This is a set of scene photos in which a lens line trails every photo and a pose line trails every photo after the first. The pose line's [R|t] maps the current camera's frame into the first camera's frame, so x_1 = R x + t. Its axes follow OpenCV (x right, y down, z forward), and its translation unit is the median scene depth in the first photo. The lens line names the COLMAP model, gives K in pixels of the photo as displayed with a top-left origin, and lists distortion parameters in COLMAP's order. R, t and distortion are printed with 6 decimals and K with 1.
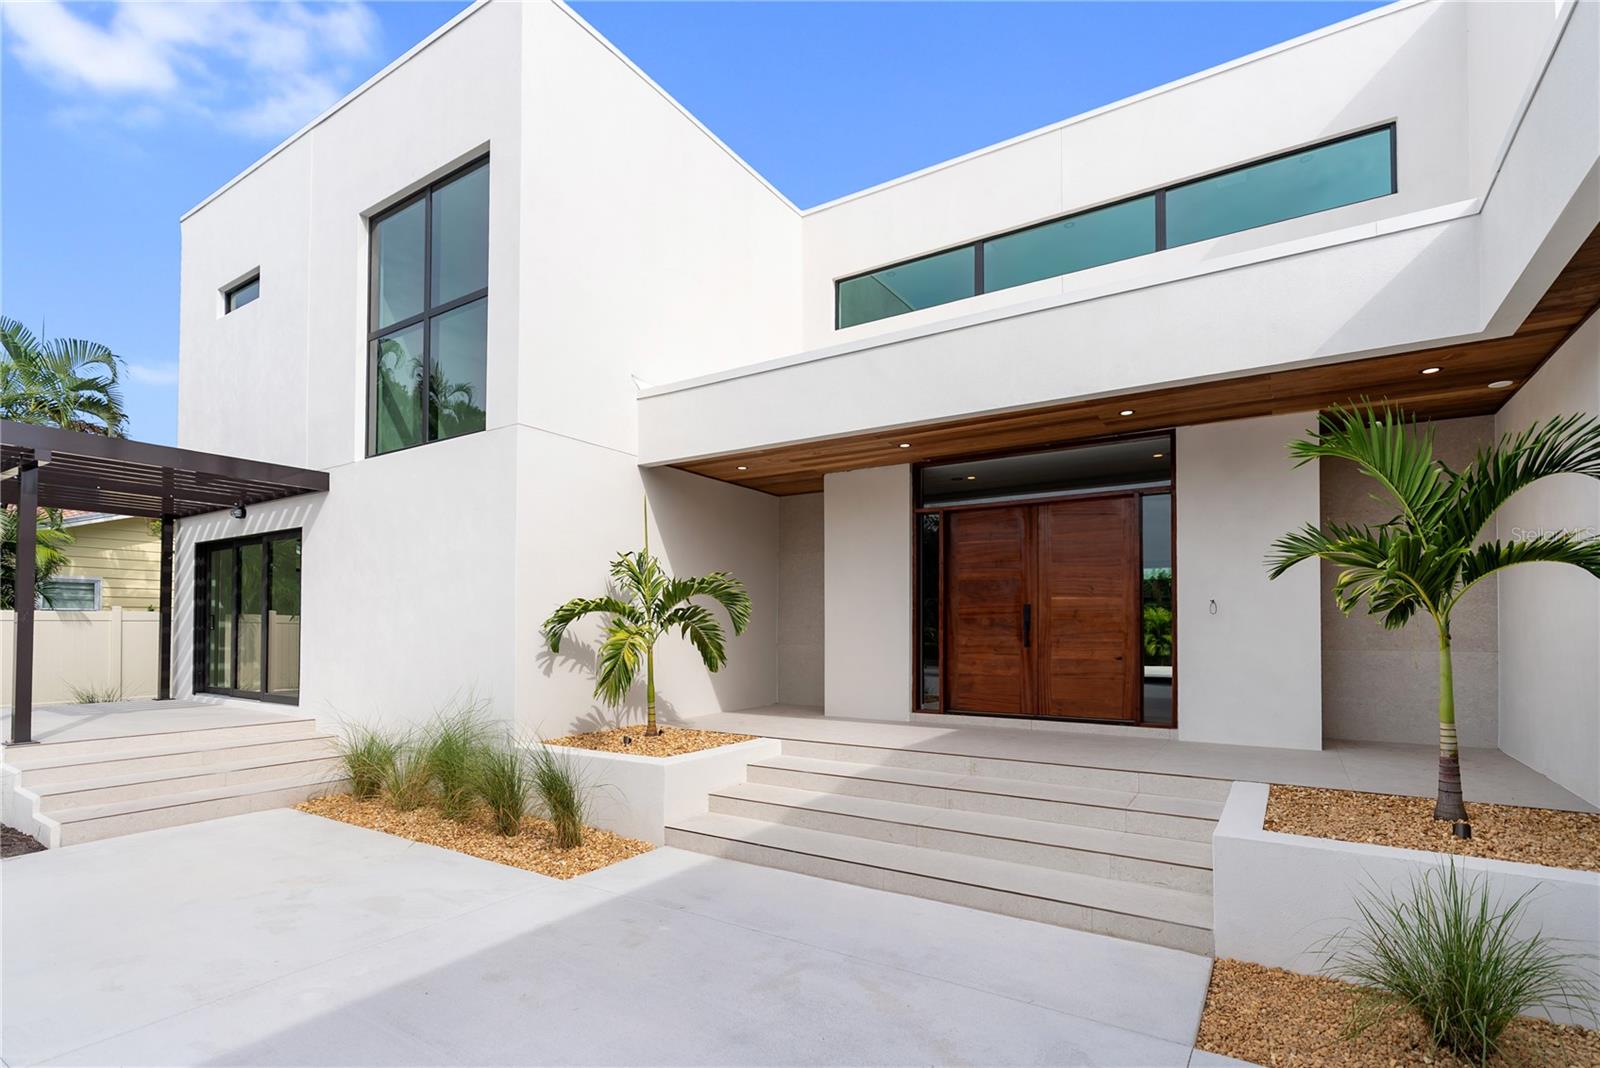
lens RADIAL K [[778.0, 0, 762.7], [0, 778.0, 614.6], [0, 0, 1]] dist [-0.001004, 0.000407]
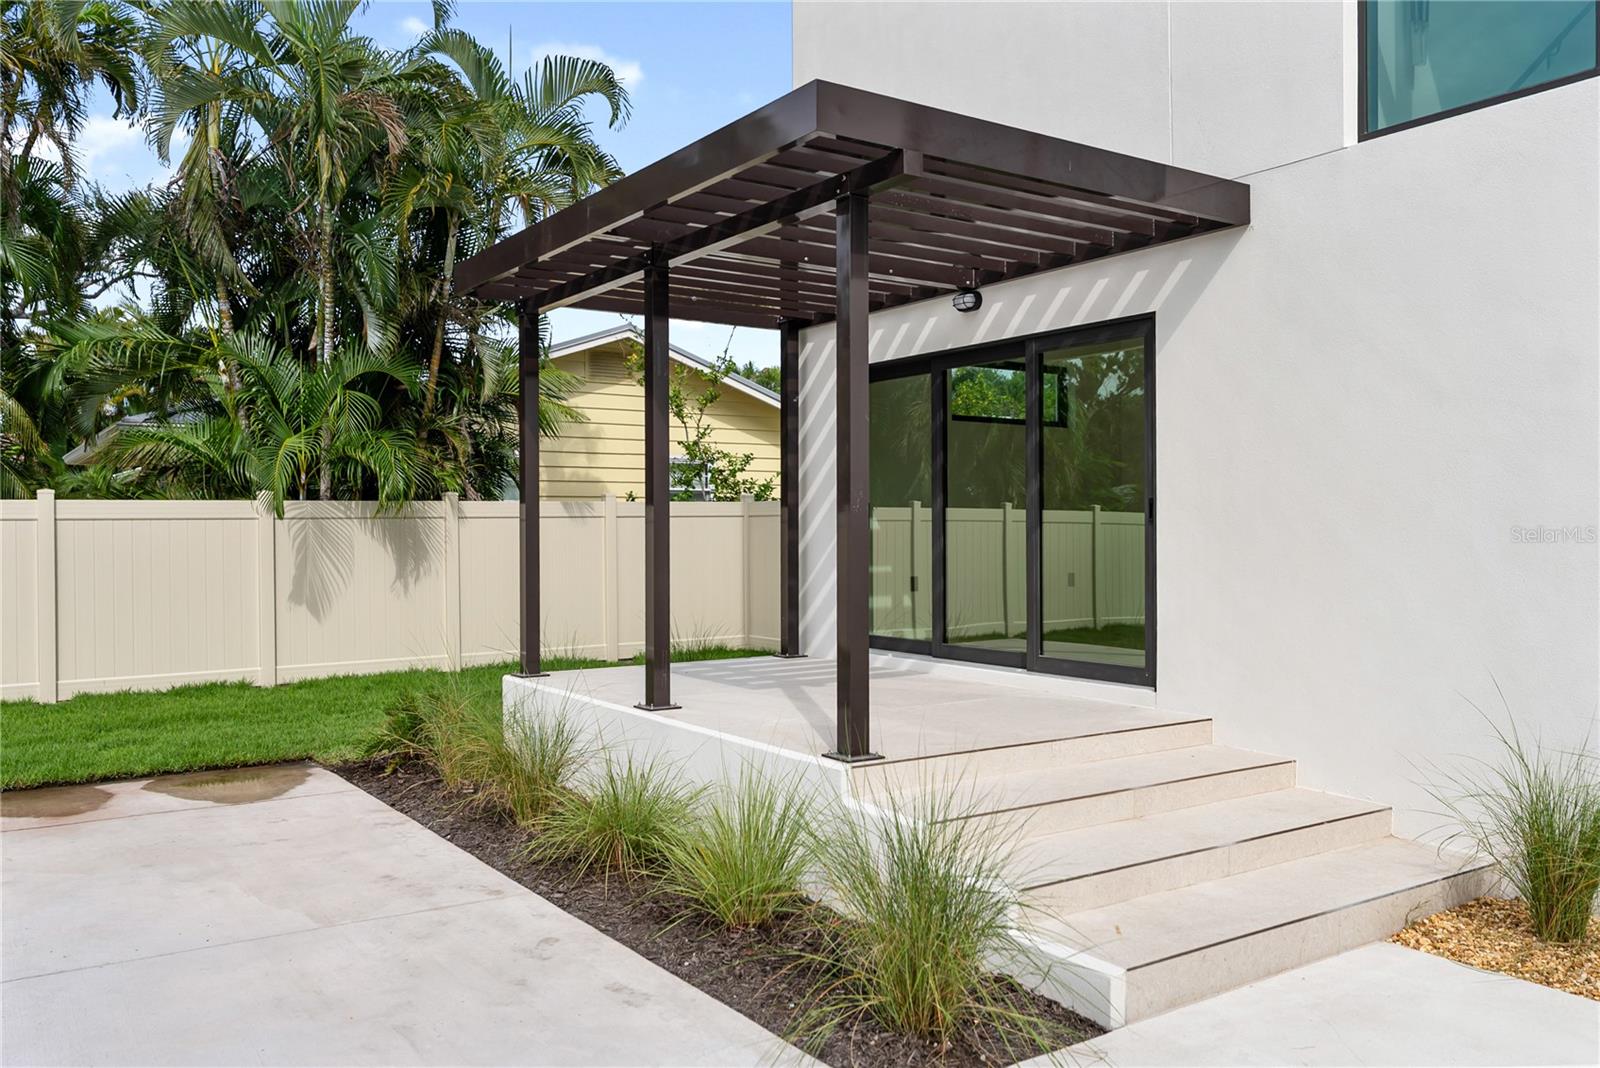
lens RADIAL K [[1349.4, 0, 713.7], [0, 1349.4, 533.8], [0, 0, 1]] dist [-0.004015, -0.002399]
pose [[0.898027, -0.004887, -0.439914, -0.508979], [0.014996, 0.999697, 0.019507, 0.003060], [0.439685, -0.024115, 0.897828, 0.146972]]
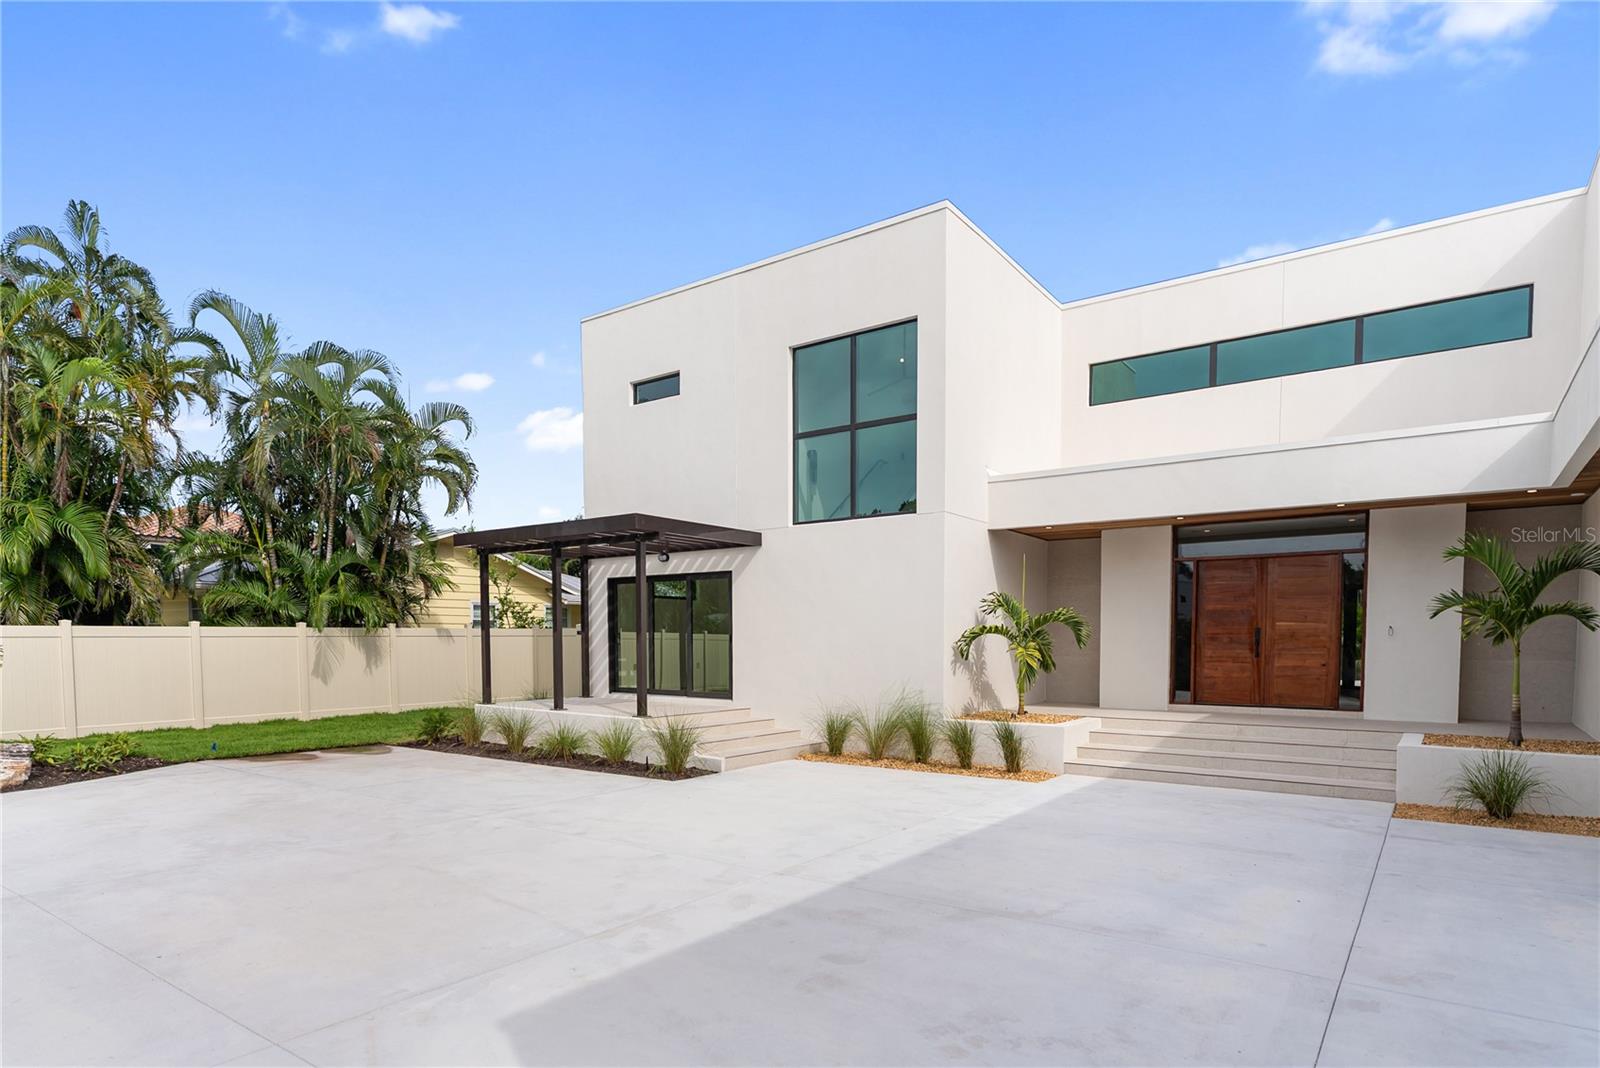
lens RADIAL K [[872.4, 0, 845.0], [0, 872.4, 682.6], [0, 0, 1]] dist [-0.002809, -0.000057]
pose [[0.999961, 0.000844, -0.008845, -0.404901], [-0.000249, 0.997748, 0.067073, -0.019497], [0.008882, -0.067068, 0.997709, -0.612462]]
